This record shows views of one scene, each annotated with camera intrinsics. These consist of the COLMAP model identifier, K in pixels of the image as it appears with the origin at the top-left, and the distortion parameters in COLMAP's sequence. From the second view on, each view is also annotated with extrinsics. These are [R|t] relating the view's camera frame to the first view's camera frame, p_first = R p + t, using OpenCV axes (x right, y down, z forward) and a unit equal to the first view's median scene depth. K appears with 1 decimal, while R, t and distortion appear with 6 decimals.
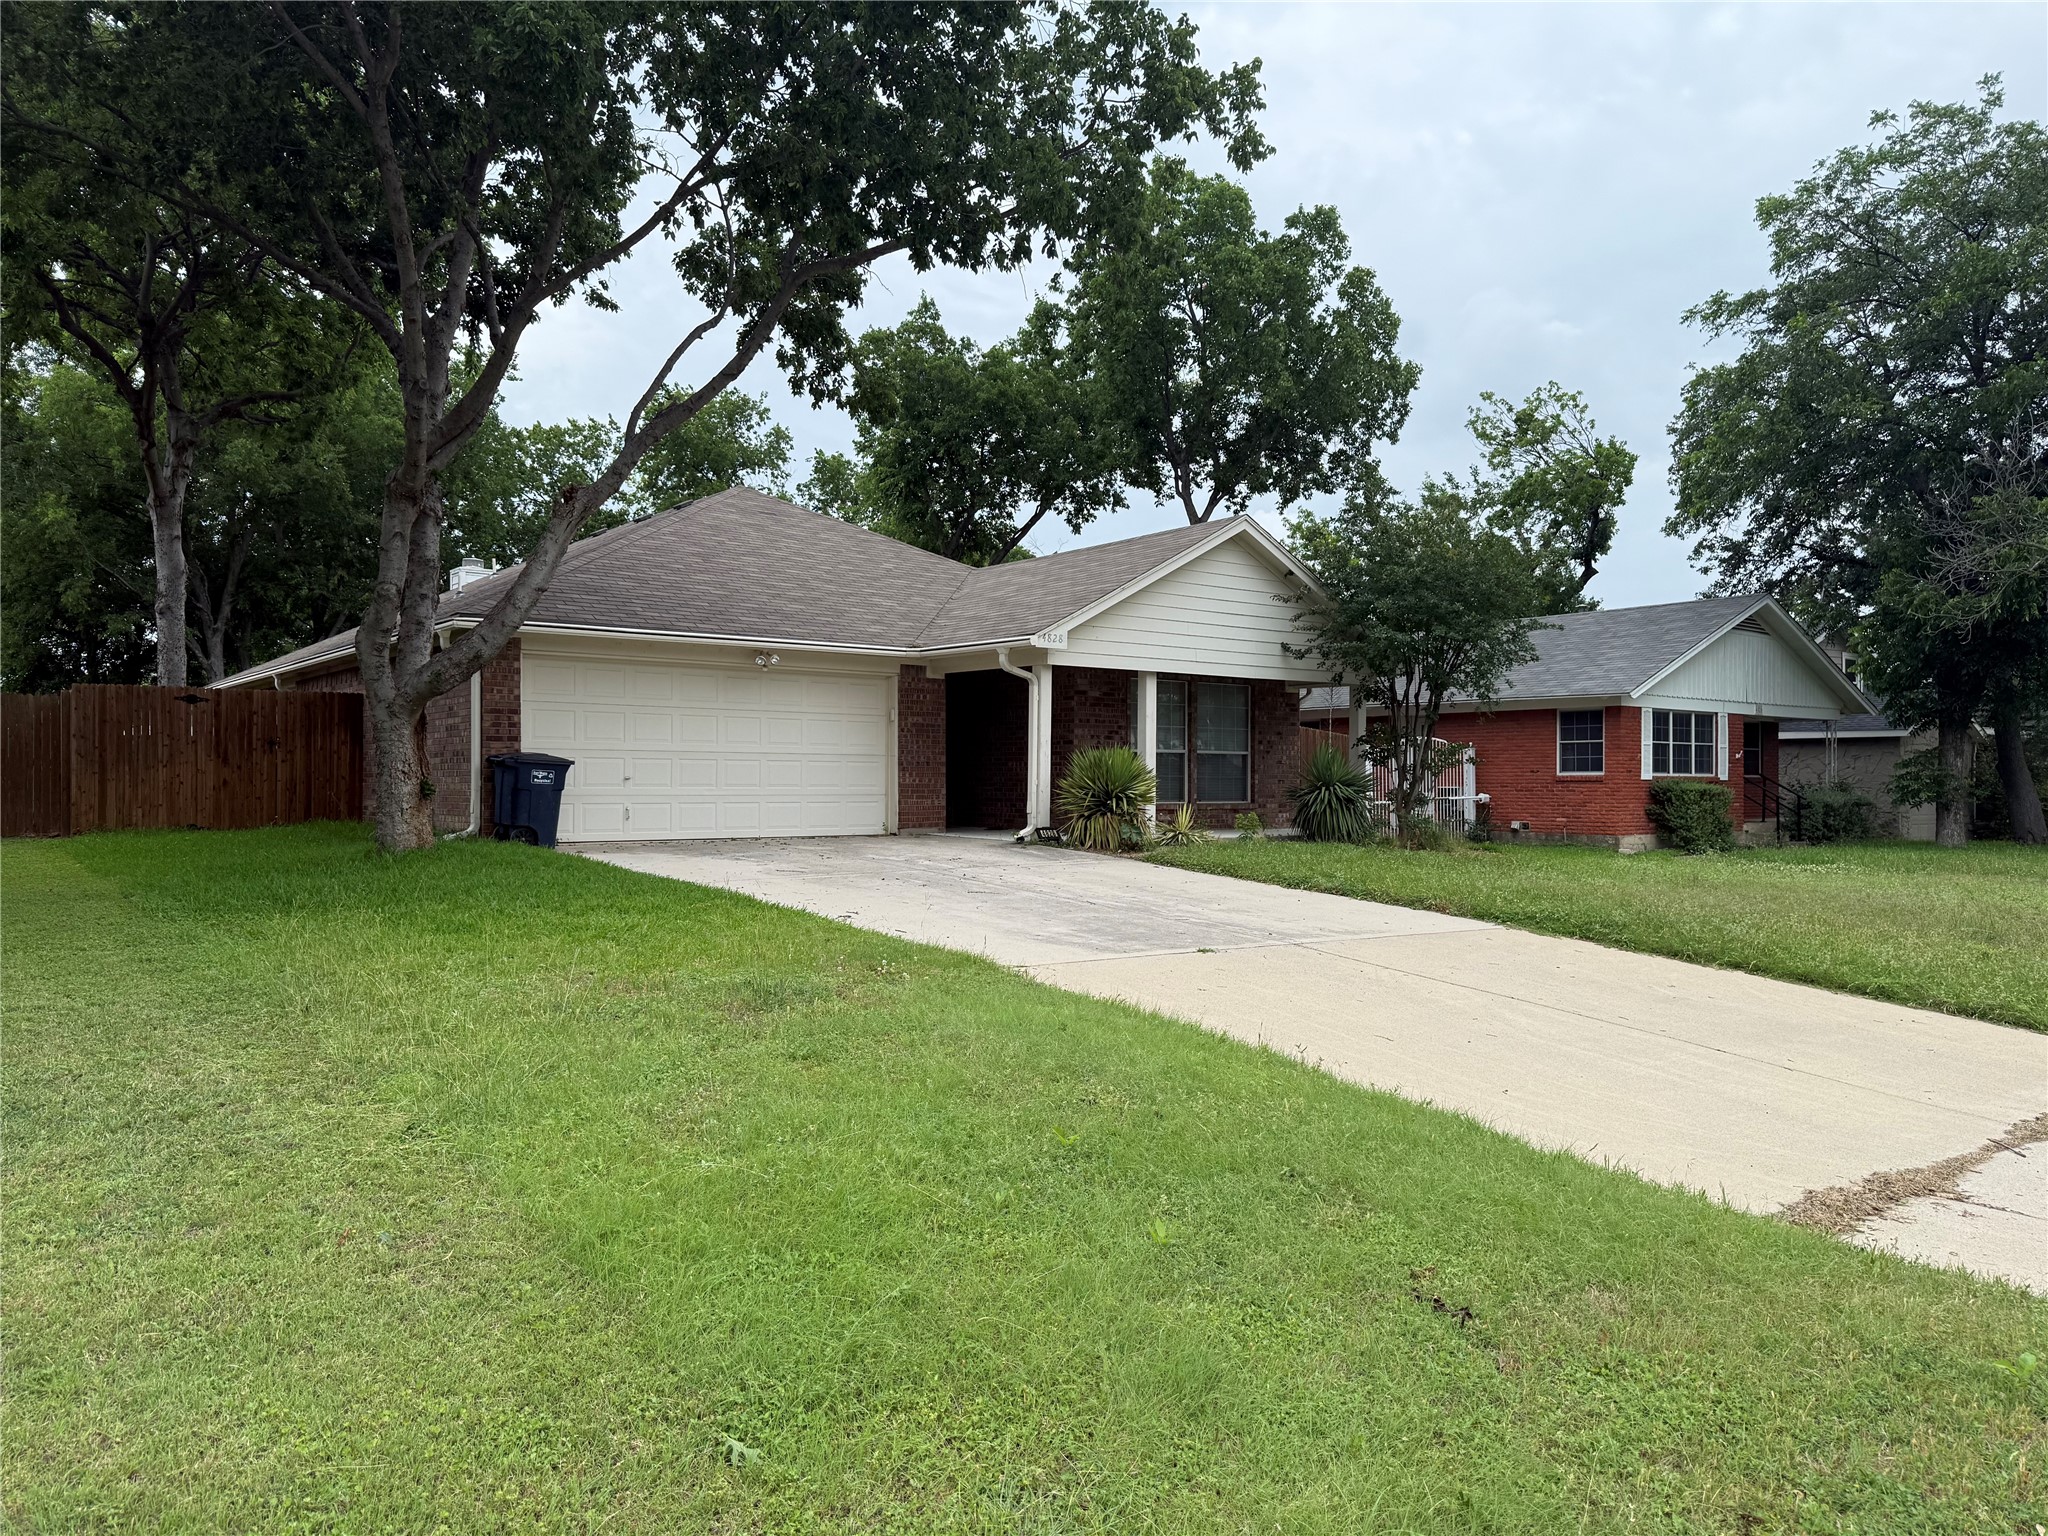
lens RADIAL K [[1408.3, 0, 1026.2], [0, 1408.3, 774.6], [0, 0, 1]] dist [0.046815, -0.002984]
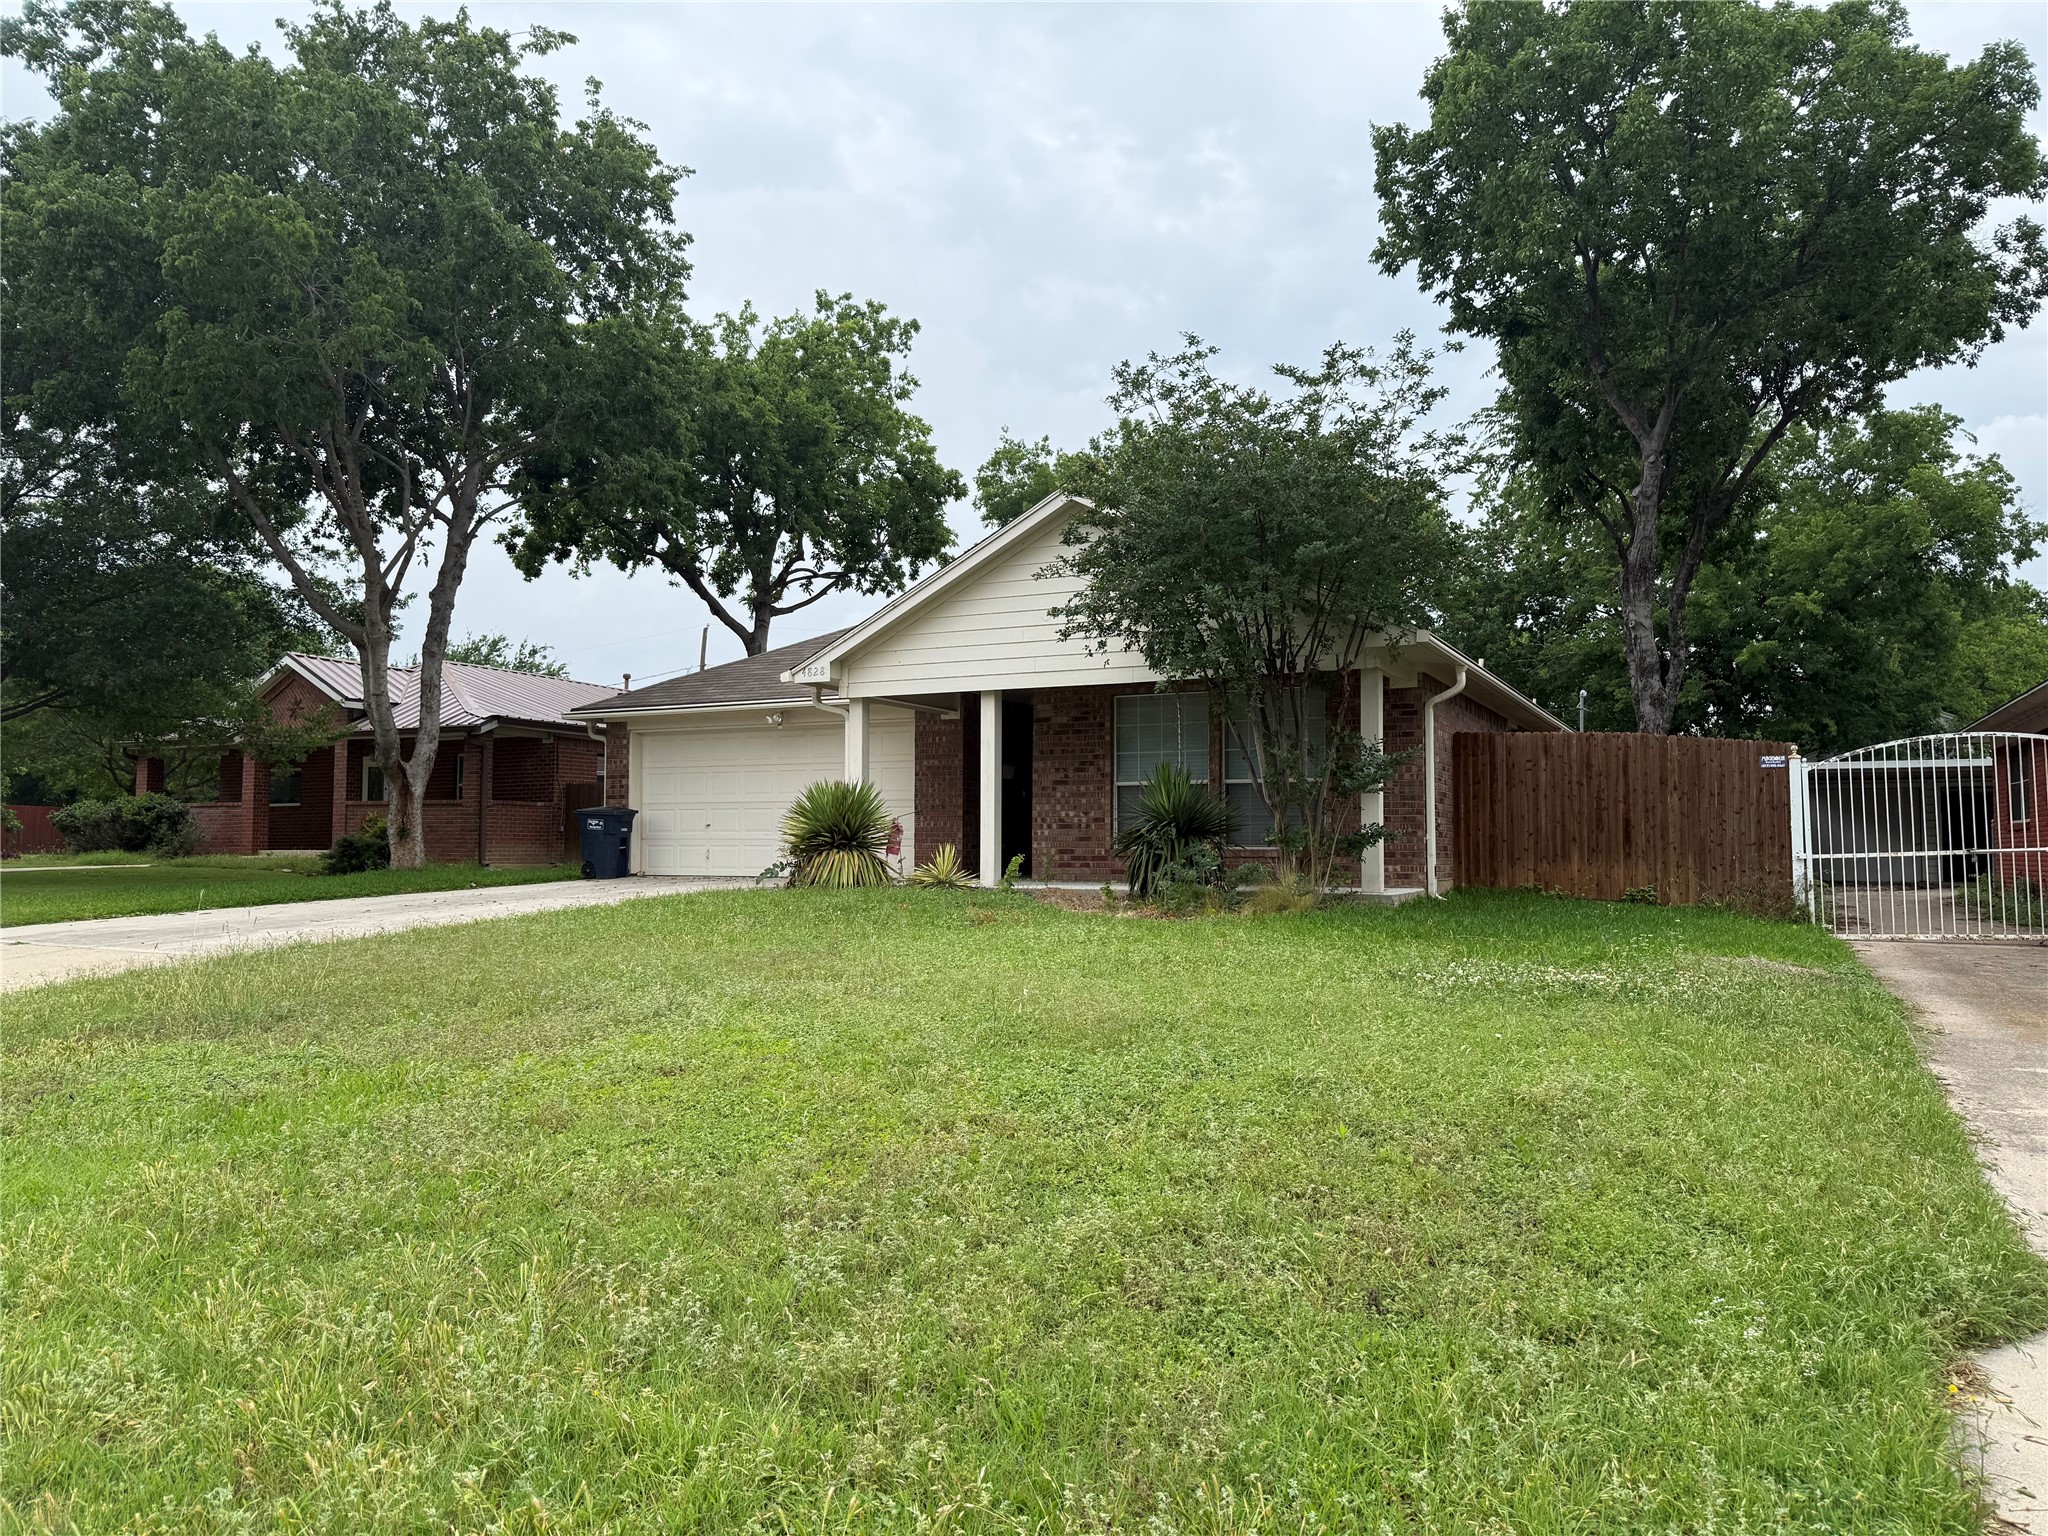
lens RADIAL K [[1408.3, 0, 1009.9], [0, 1408.3, 769.1], [0, 0, 1]] dist [0.046815, -0.002984]
pose [[0.446985, -0.054669, -0.892869, 0.850135], [0.003675, 0.998235, -0.059280, 0.024652], [0.894534, 0.023216, 0.446397, 0.629316]]
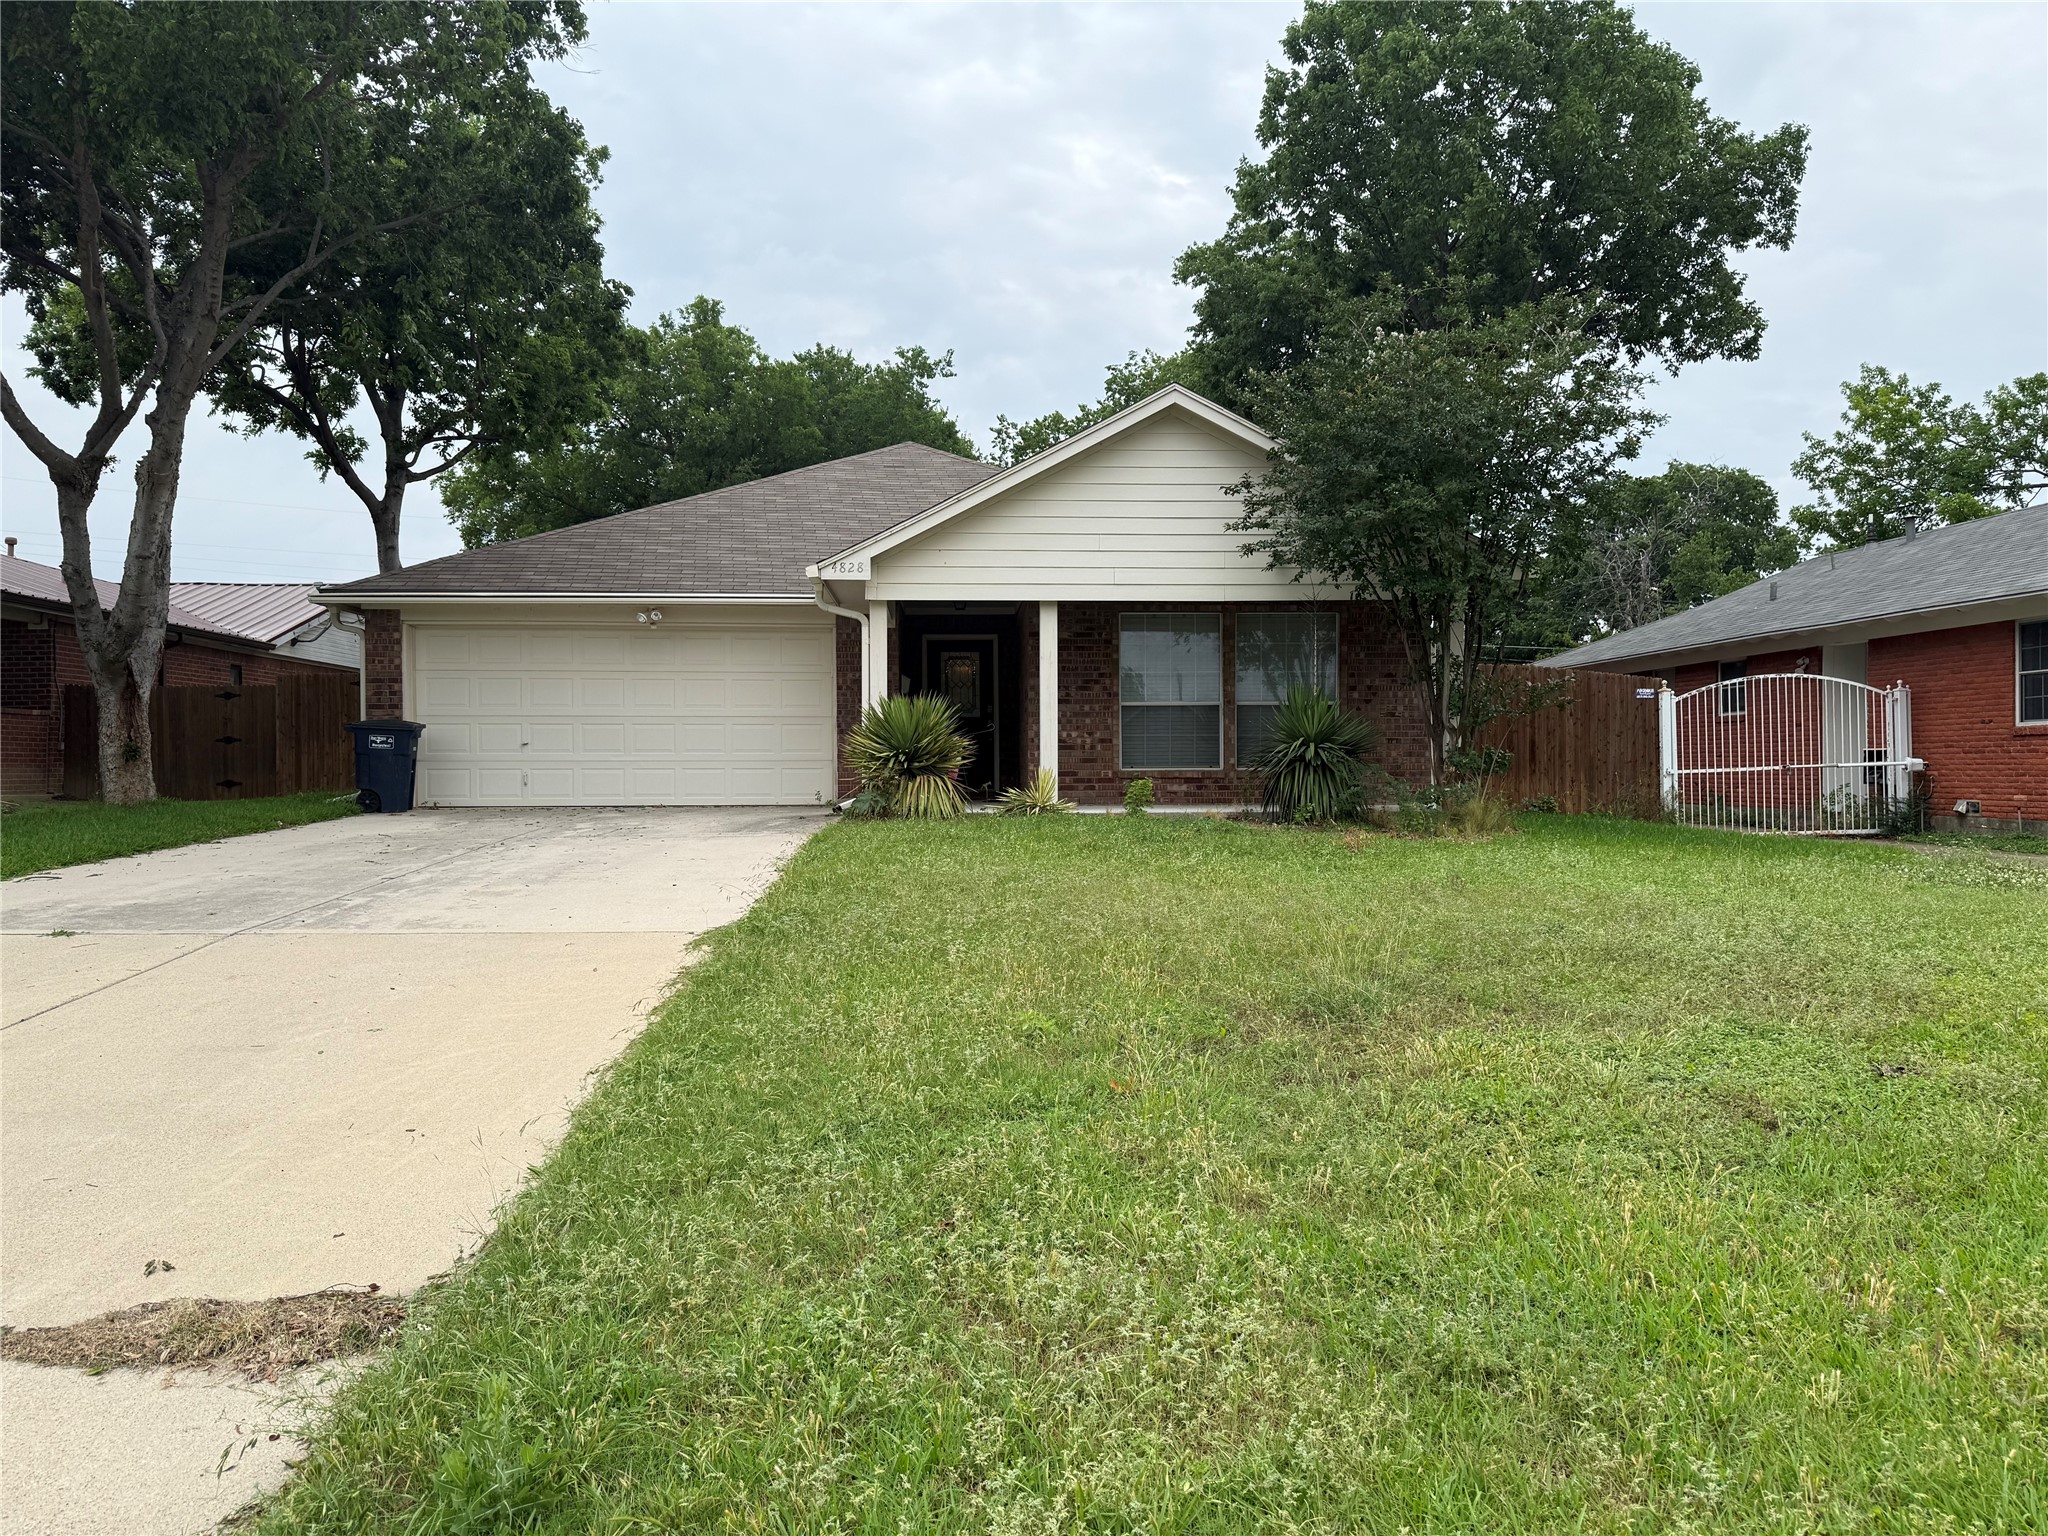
lens RADIAL K [[1408.3, 0, 1027.0], [0, 1408.3, 755.1], [0, 0, 1]] dist [0.046815, -0.002984]
pose [[0.834637, -0.009824, -0.550713, 0.510982], [0.009720, 0.999948, -0.003106, 0.015212], [0.550714, -0.002761, 0.834689, 0.334232]]
